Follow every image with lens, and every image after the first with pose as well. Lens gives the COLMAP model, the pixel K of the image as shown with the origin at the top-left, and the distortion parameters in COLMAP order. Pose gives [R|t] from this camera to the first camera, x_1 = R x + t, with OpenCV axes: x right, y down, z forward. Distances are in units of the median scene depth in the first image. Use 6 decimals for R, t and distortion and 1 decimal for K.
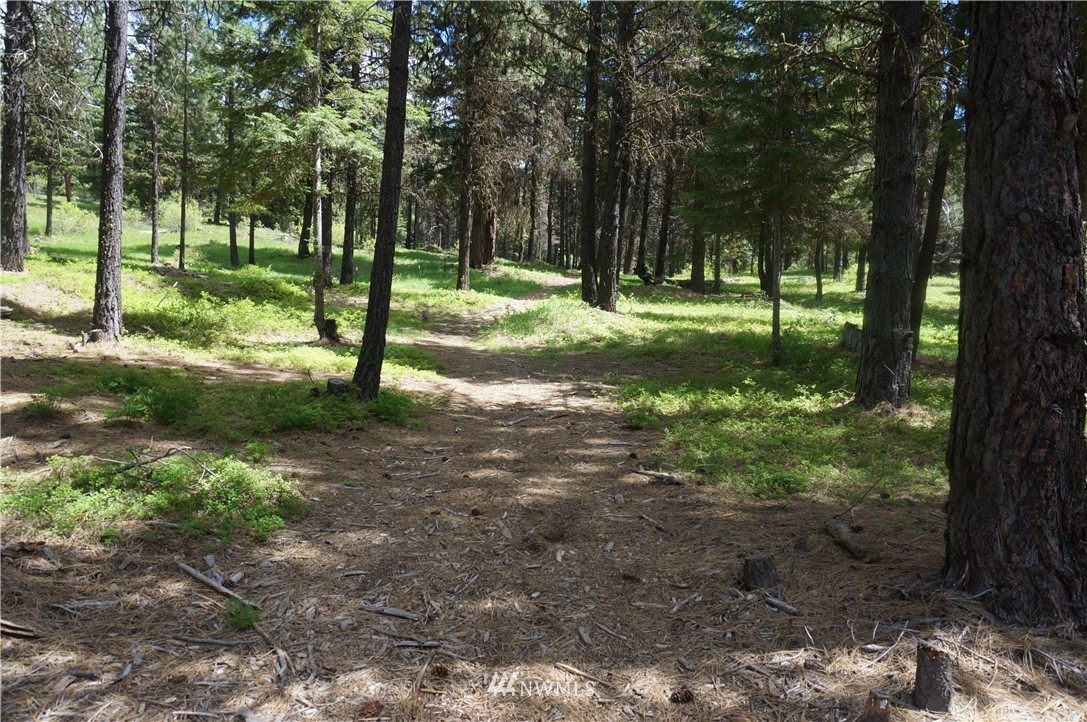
lens RADIAL K [[745.8, 0, 544.3], [0, 745.8, 359.5], [0, 0, 1]] dist [-0.008269, 0.014045]
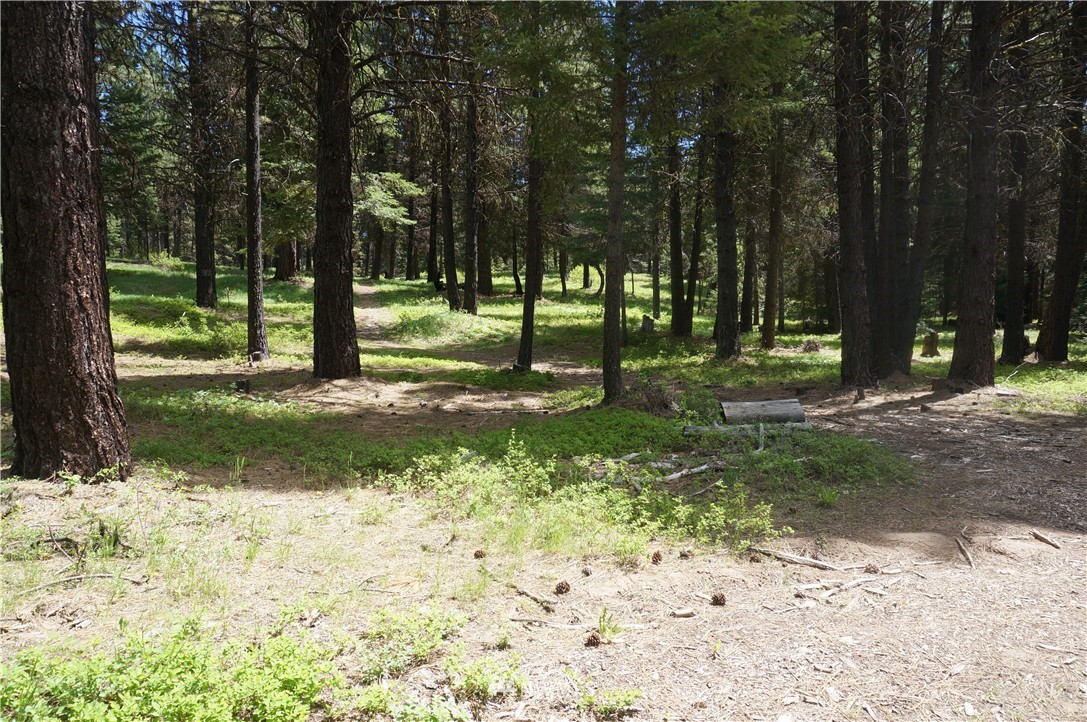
lens RADIAL K [[745.8, 0, 542.8], [0, 745.8, 360.2], [0, 0, 1]] dist [-0.008269, 0.014045]
pose [[0.908355, -0.076454, 0.411152, -0.402310], [0.072380, 0.997051, 0.025493, -0.009370], [-0.411888, 0.006602, 0.911210, -0.311734]]
